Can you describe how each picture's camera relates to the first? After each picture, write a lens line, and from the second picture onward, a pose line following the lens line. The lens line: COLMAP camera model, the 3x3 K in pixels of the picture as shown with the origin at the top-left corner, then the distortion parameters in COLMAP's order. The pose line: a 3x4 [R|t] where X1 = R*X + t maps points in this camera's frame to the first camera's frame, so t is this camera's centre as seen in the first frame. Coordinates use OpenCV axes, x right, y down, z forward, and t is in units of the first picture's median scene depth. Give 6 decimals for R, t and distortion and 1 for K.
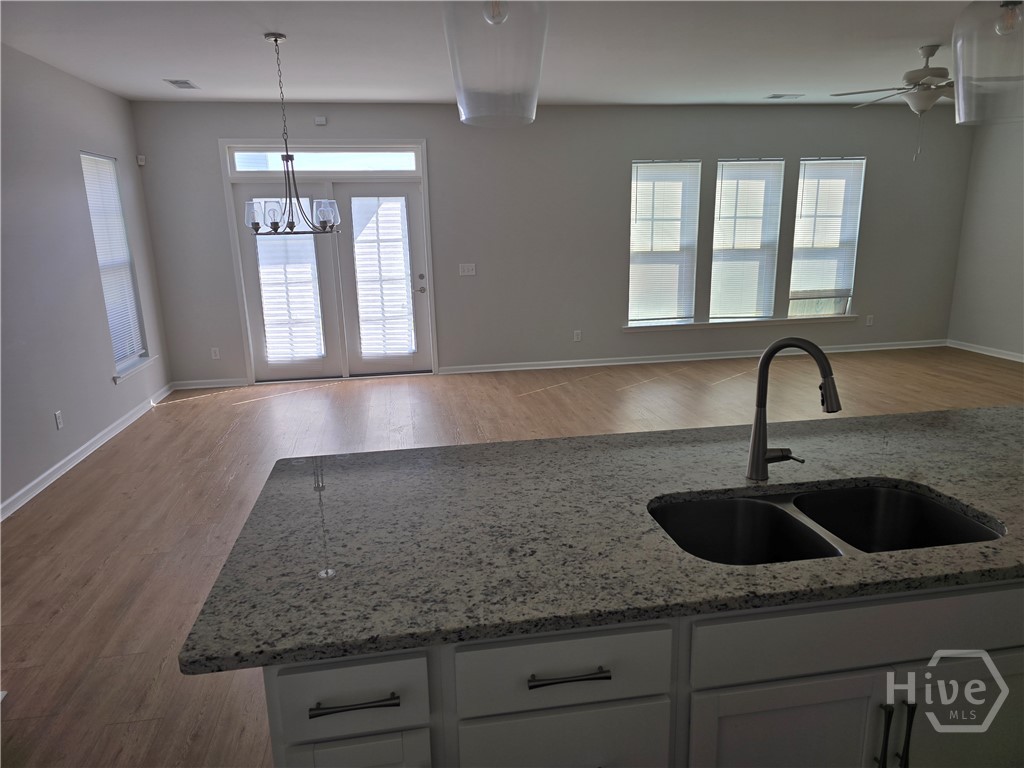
lens RADIAL K [[693.3, 0, 510.6], [0, 693.3, 385.5], [0, 0, 1]] dist [-0.001426, -0.000666]
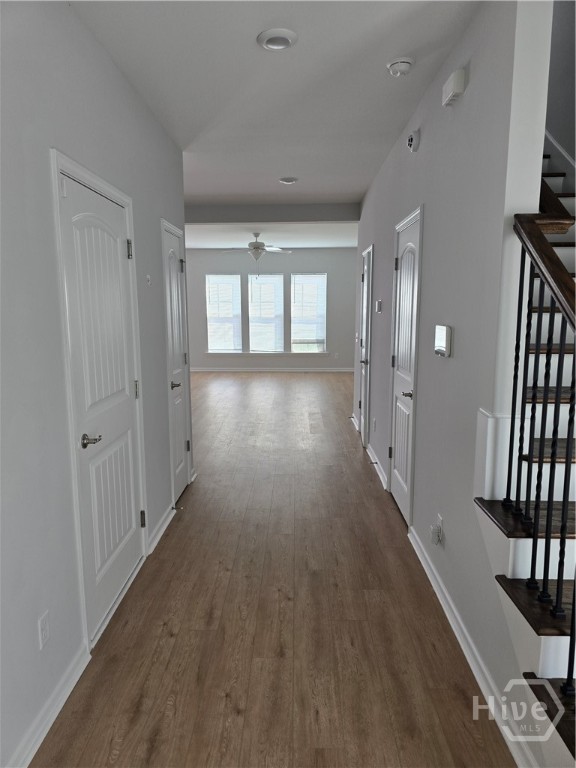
lens RADIAL K [[509.8, 0, 289.2], [0, 509.8, 383.2], [0, 0, 1]] dist [0.041889, 0.000291]
pose [[0.983298, 0.056180, -0.173113, 0.663389], [-0.067559, 0.995876, -0.060549, 0.079767], [0.168998, 0.071233, 0.983039, -0.431576]]
